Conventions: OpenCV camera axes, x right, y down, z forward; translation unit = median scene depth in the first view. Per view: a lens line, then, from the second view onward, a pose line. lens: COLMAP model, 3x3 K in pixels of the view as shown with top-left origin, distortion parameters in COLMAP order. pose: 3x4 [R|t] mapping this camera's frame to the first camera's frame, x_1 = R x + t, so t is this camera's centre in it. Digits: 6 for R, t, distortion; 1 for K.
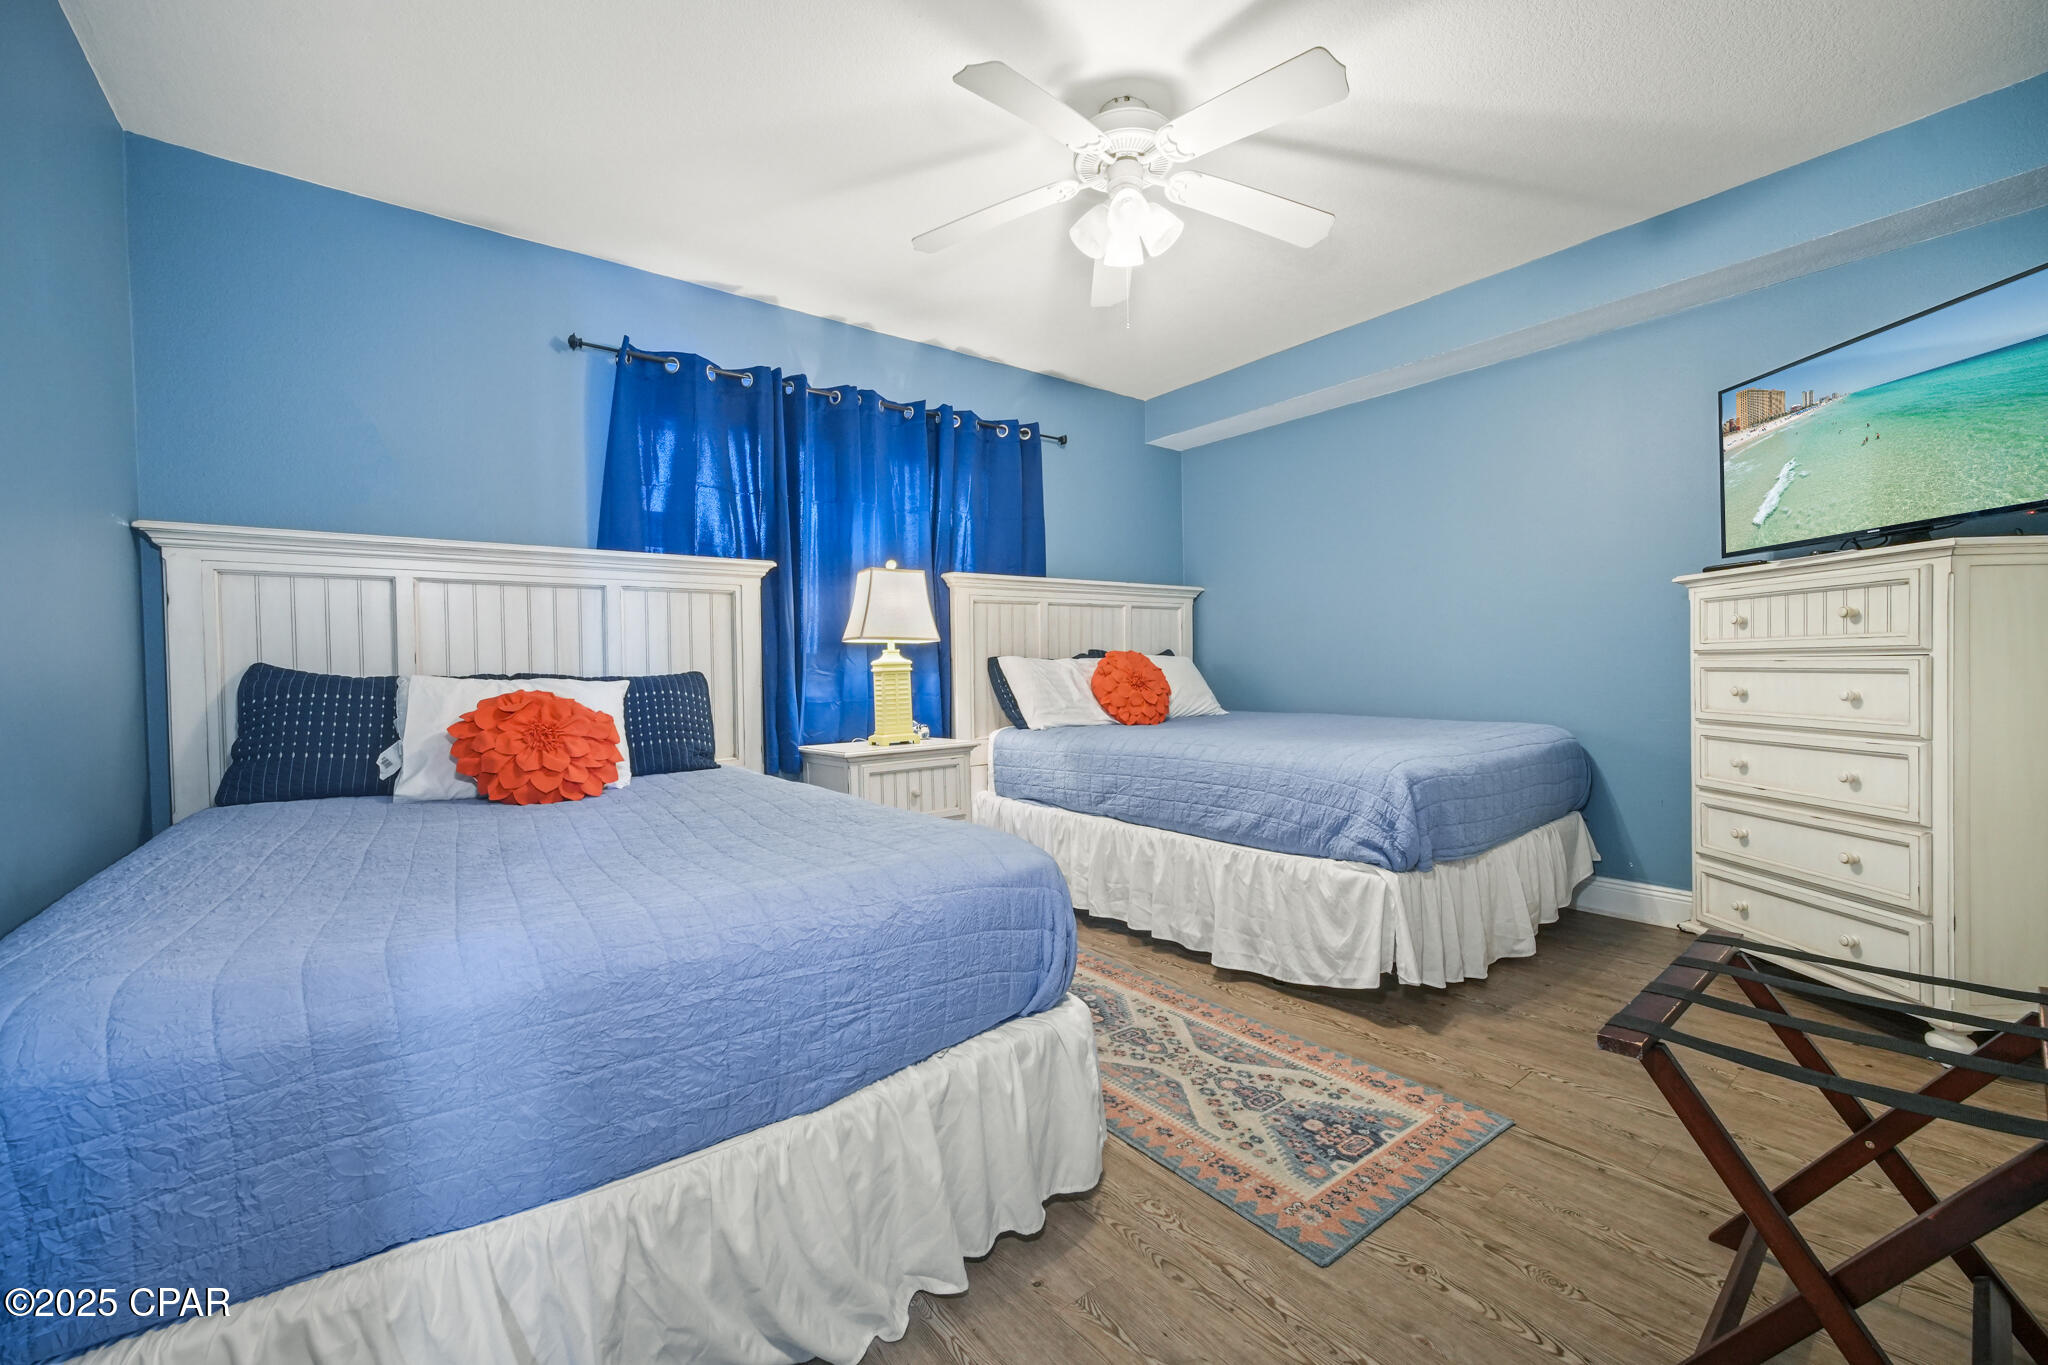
lens RADIAL K [[807.4, 0, 1024.0], [0, 807.4, 682.5], [0, 0, 1]] dist [0.001034, 0.000230]
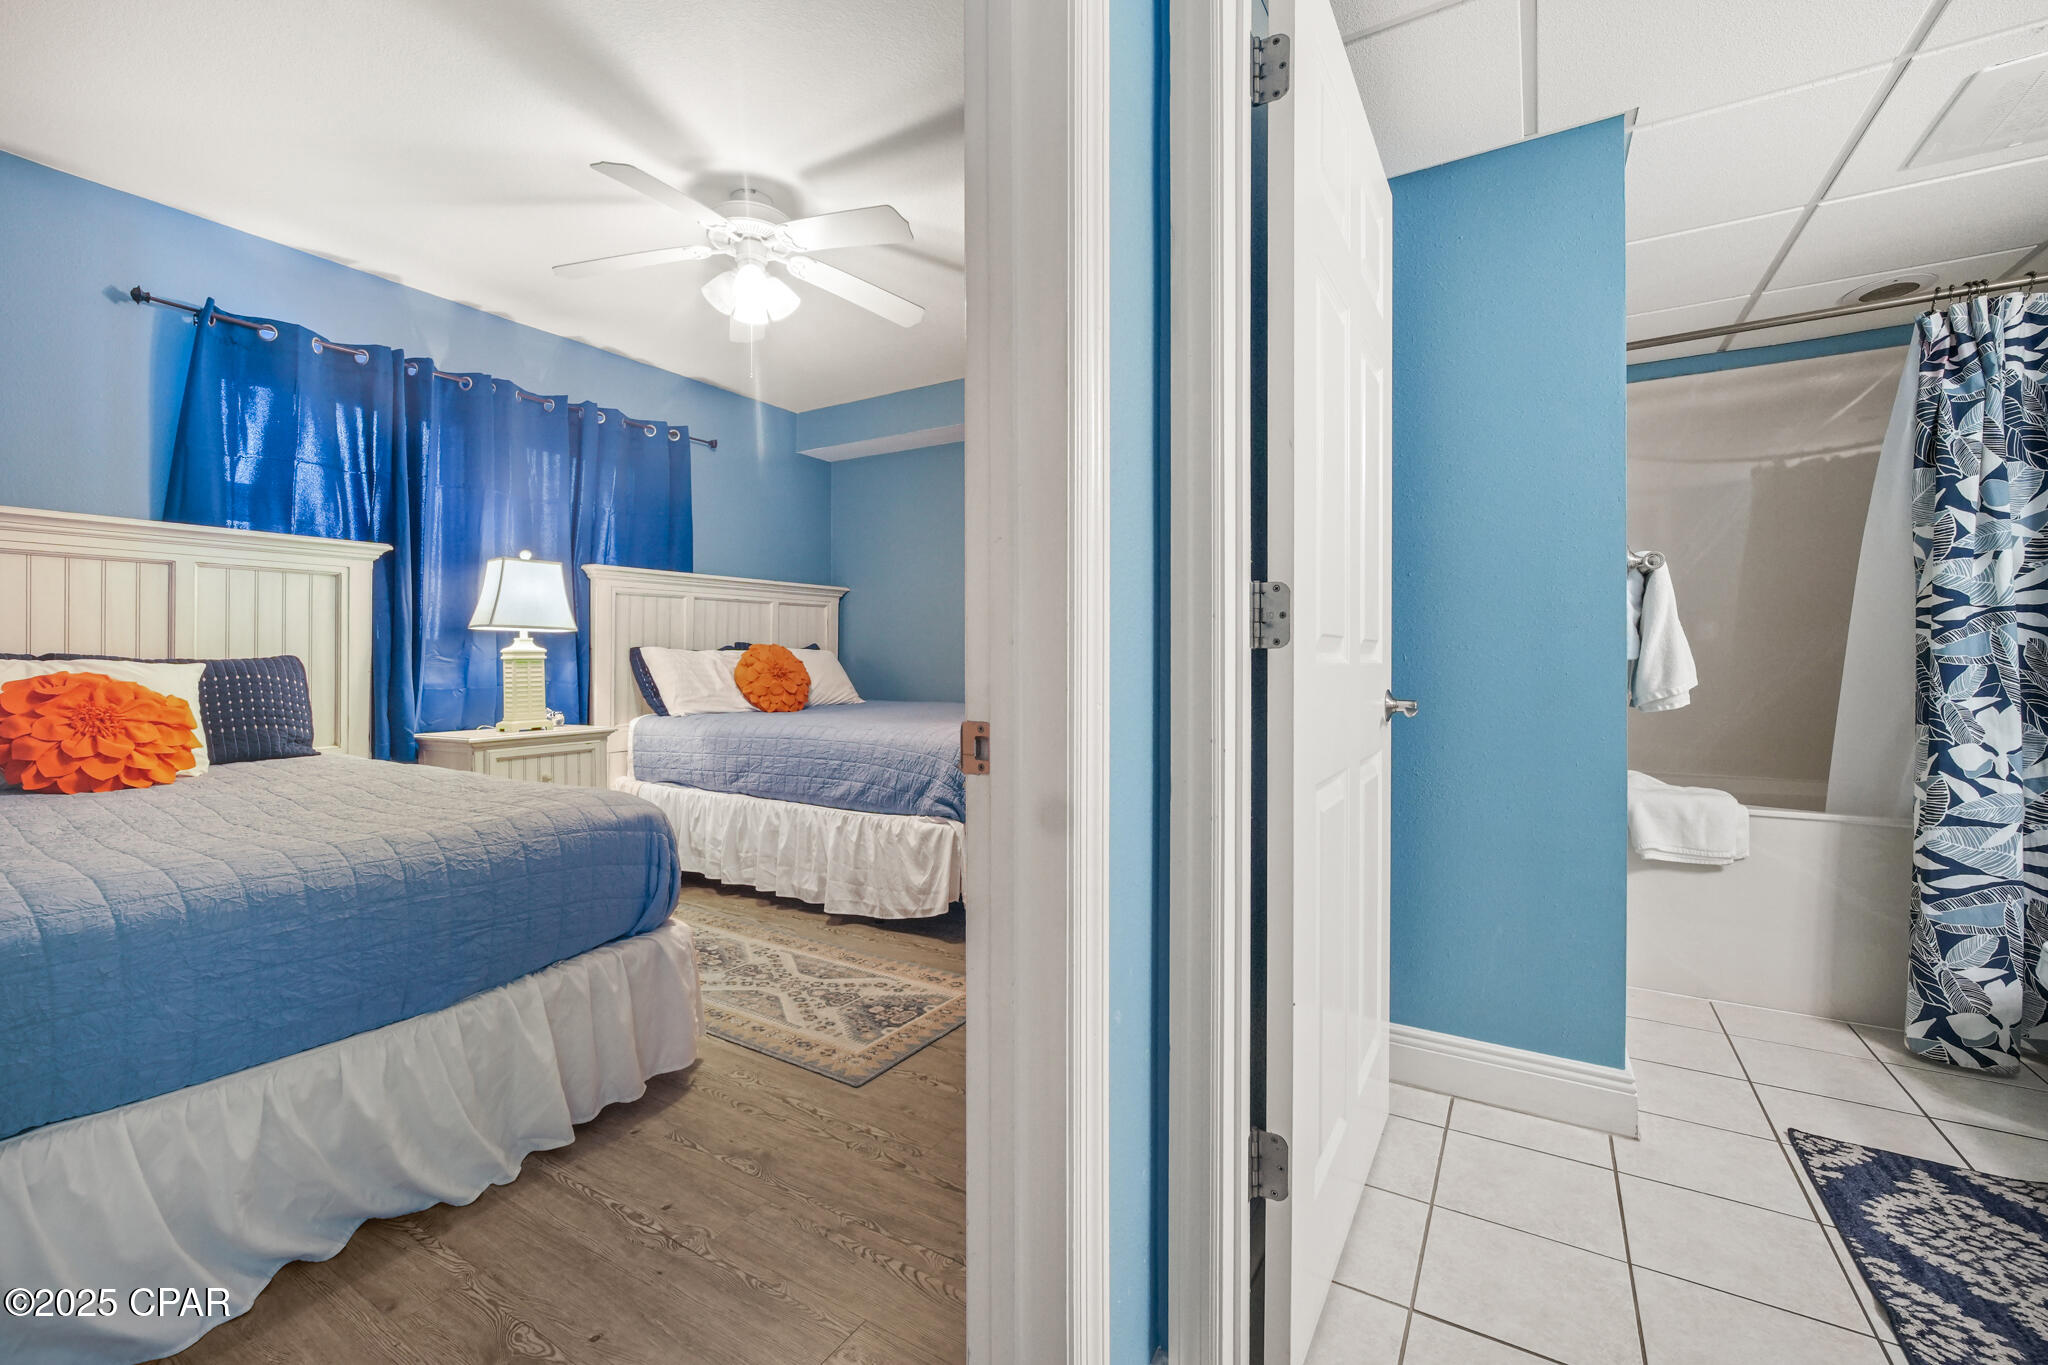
lens RADIAL K [[854.7, 0, 1012.7], [0, 854.7, 661.1], [0, 0, 1]] dist [-0.003556, 0.003935]
pose [[0.938602, 0.017863, 0.344540, 0.049930], [-0.011538, 0.999725, -0.020399, 0.003965], [-0.344809, 0.015171, 0.938550, -0.254288]]
